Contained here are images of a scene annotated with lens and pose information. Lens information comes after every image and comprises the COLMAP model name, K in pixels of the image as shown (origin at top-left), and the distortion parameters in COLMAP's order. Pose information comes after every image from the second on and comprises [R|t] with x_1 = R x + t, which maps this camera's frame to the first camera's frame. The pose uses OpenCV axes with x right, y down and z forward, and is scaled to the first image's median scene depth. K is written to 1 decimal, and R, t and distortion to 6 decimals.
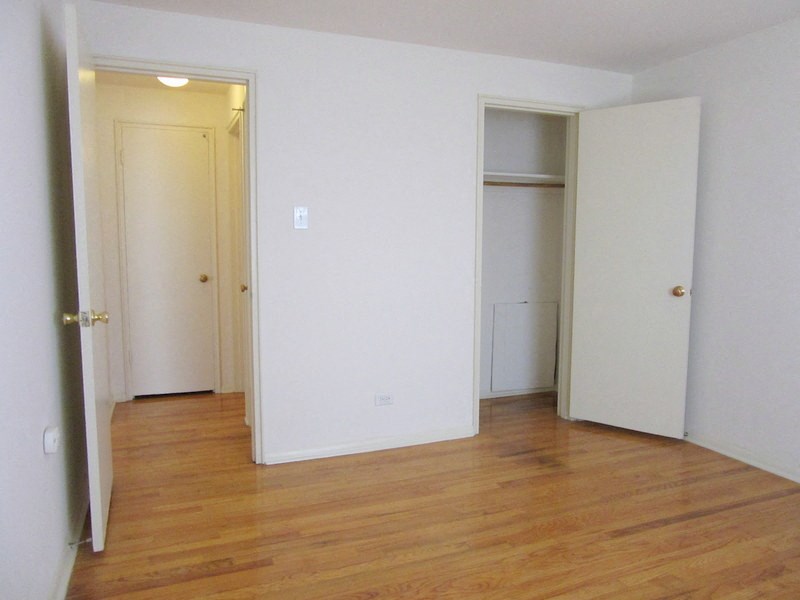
lens RADIAL K [[622.1, 0, 404.2], [0, 622.1, 291.6], [0, 0, 1]] dist [0.055233, -0.085575]
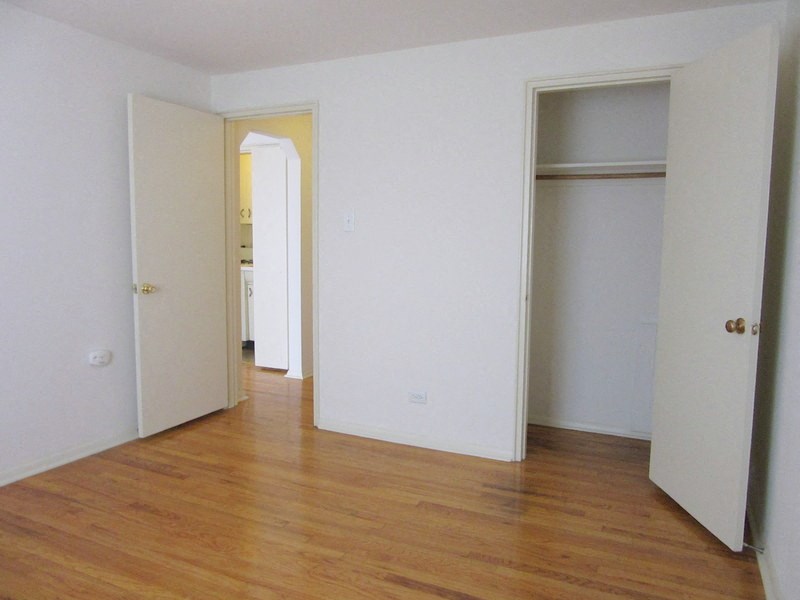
lens RADIAL K [[622.1, 0, 405.3], [0, 622.1, 294.3], [0, 0, 1]] dist [0.055233, -0.085575]
pose [[0.642338, 0.075847, -0.762660, 0.785194], [-0.075158, 0.996529, 0.035804, -0.034528], [0.762728, 0.034322, 0.645808, 0.341766]]
